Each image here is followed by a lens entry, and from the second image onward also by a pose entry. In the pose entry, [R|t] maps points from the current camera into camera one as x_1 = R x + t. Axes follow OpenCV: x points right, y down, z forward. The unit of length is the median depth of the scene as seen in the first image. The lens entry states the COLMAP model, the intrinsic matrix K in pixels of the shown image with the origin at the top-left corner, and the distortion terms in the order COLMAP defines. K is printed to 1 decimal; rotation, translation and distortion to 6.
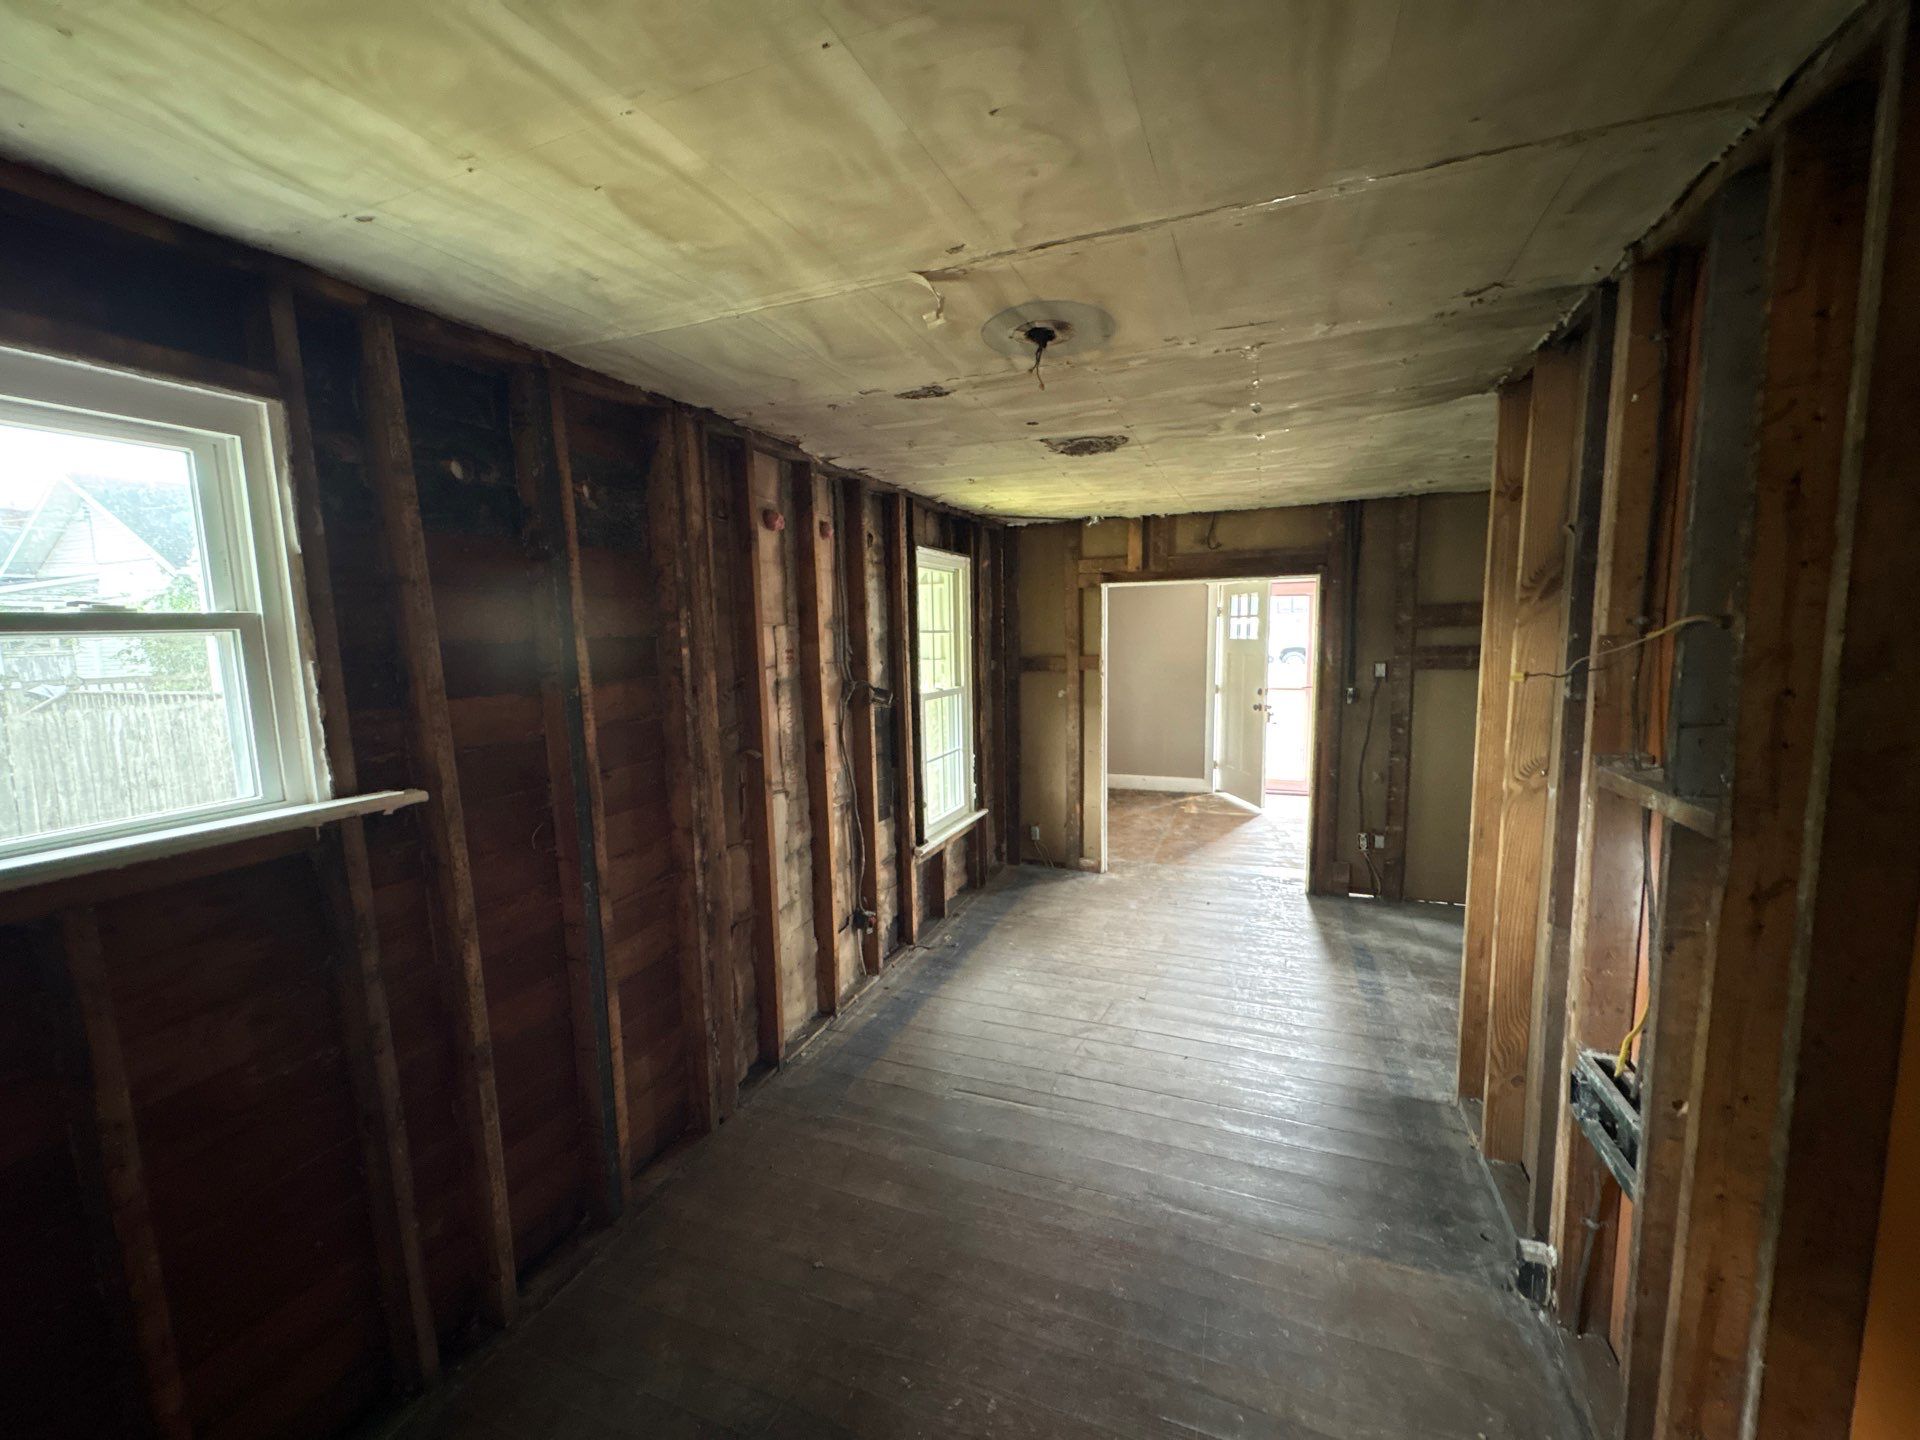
lens RADIAL K [[769.9, 0, 967.8], [0, 769.9, 720.5], [0, 0, 1]] dist [0.001207, 0.000224]
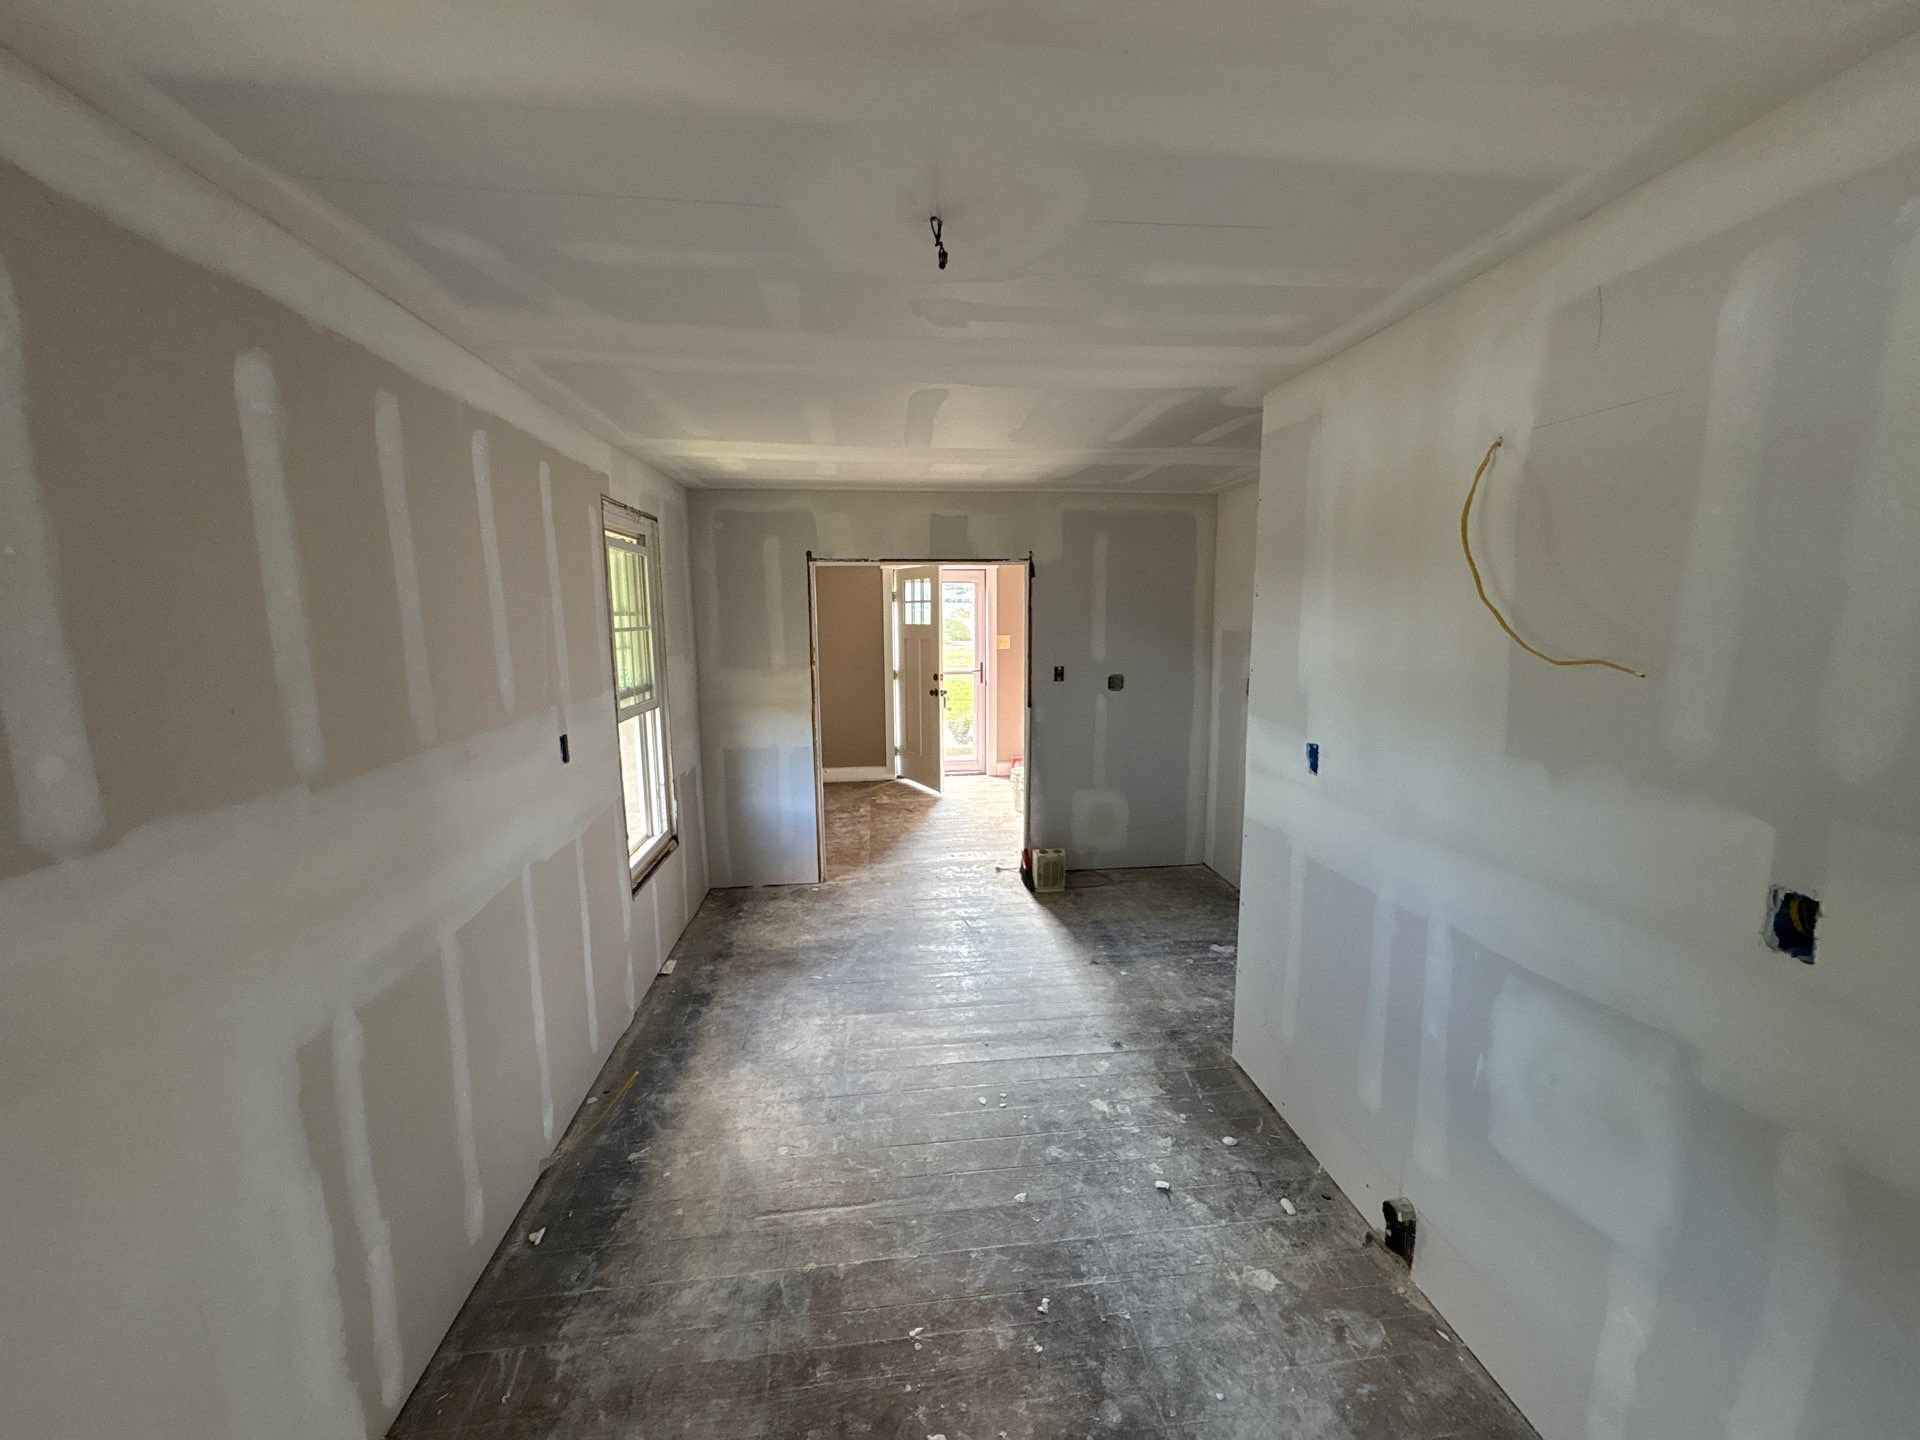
lens RADIAL K [[769.9, 0, 967.8], [0, 769.9, 720.5], [0, 0, 1]] dist [0.001207, 0.000224]
pose [[0.885249, -0.052587, 0.462135, -0.077607], [0.043922, 0.998599, 0.029497, -0.011085], [-0.463039, -0.005814, 0.886319, 0.109006]]
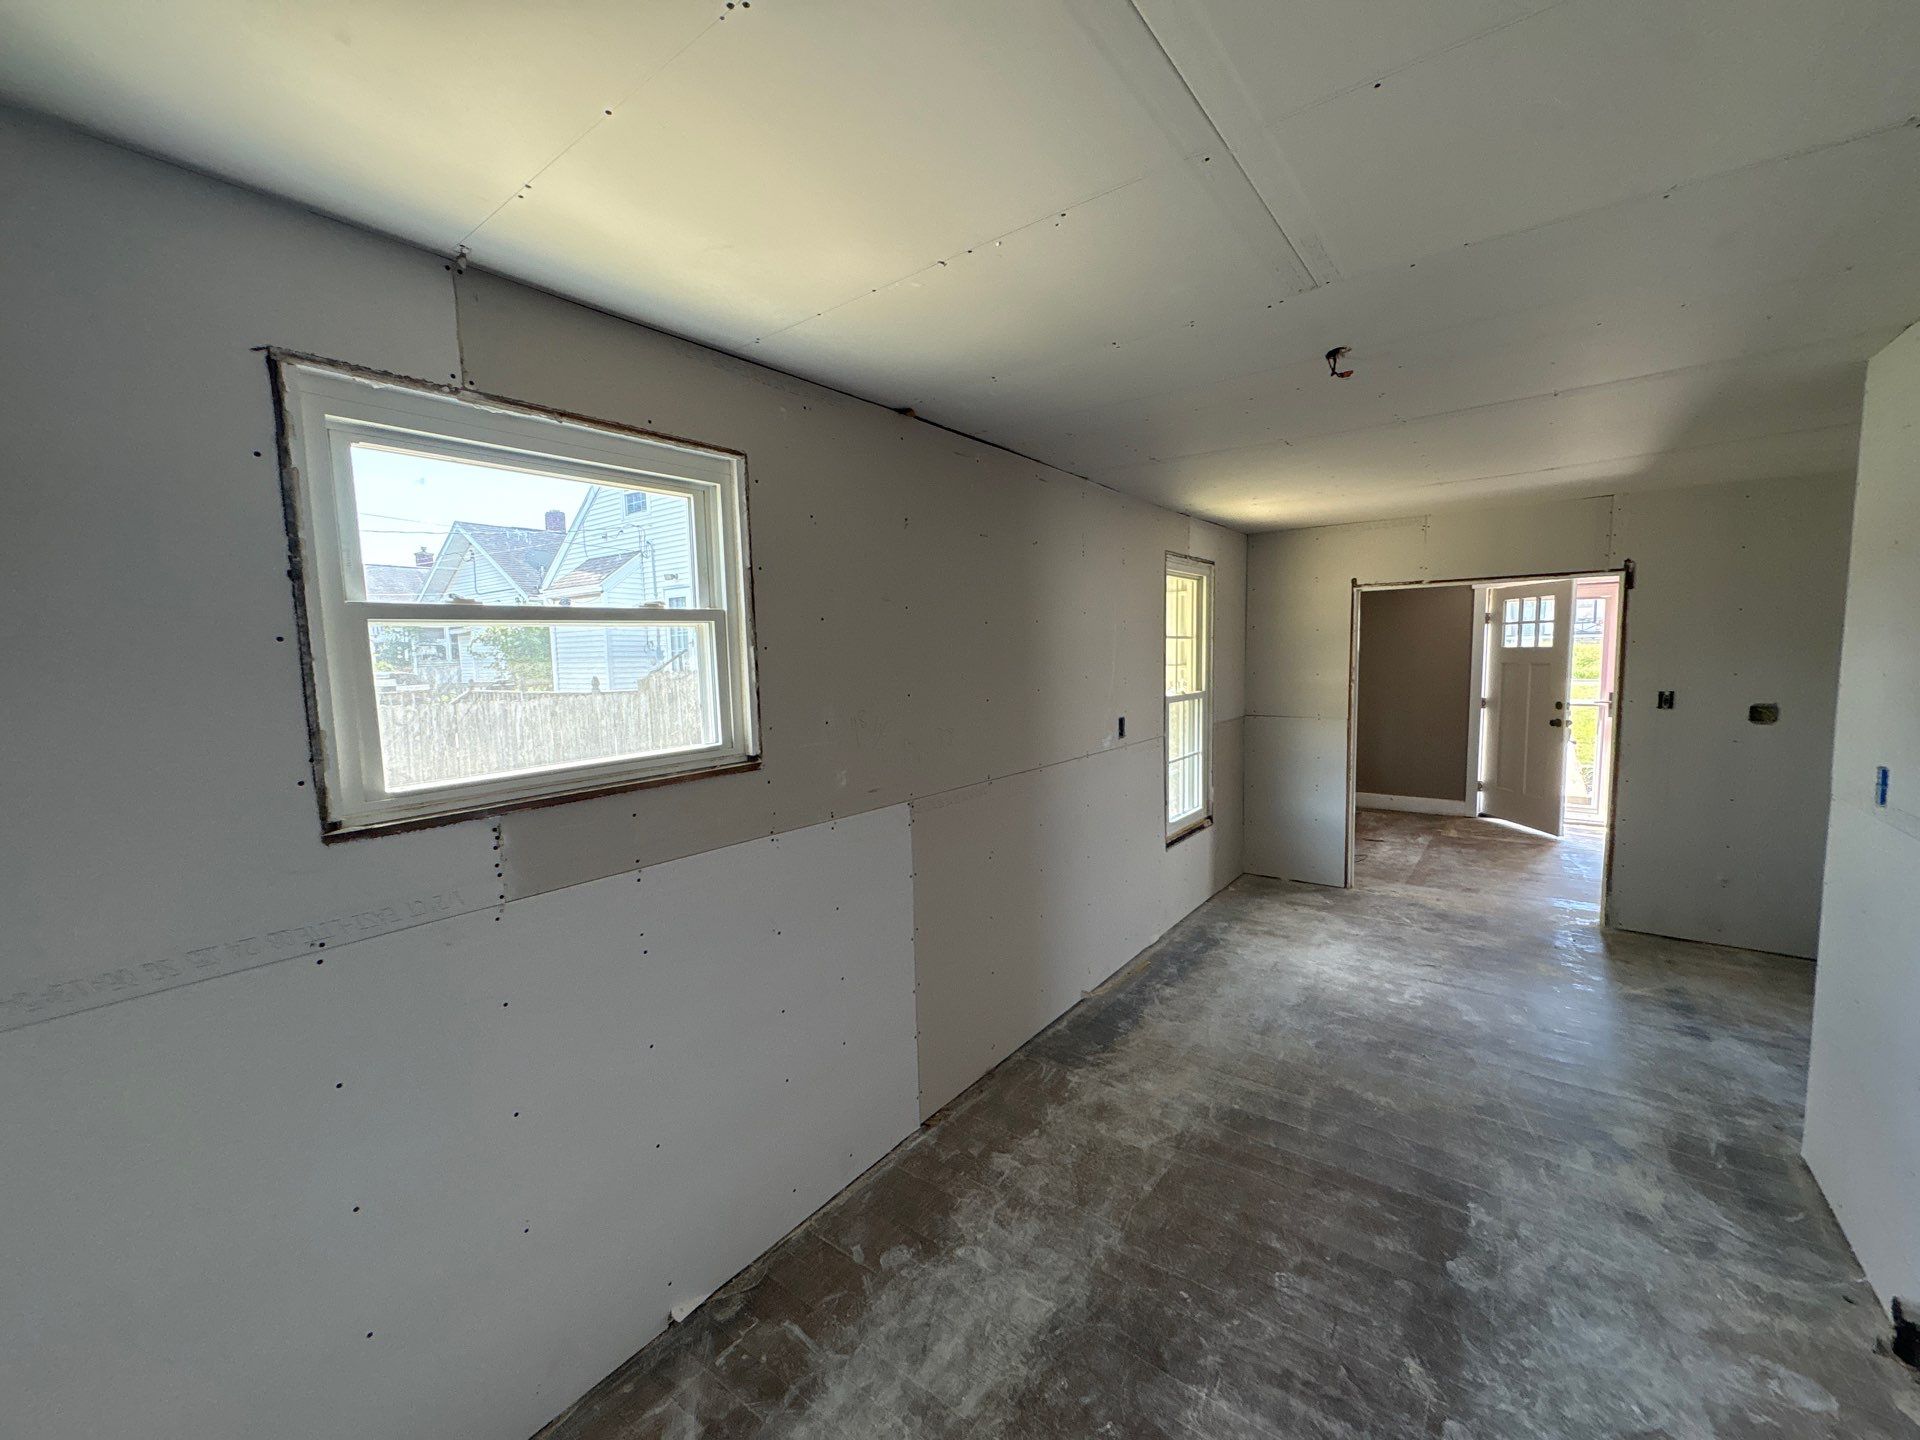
lens RADIAL K [[769.9, 0, 967.8], [0, 769.9, 720.5], [0, 0, 1]] dist [0.001207, 0.000224]
pose [[0.964461, 0.023224, -0.263201, -0.033110], [-0.028548, 0.999458, -0.016422, 0.016915], [0.262677, 0.023352, 0.964601, -0.051898]]
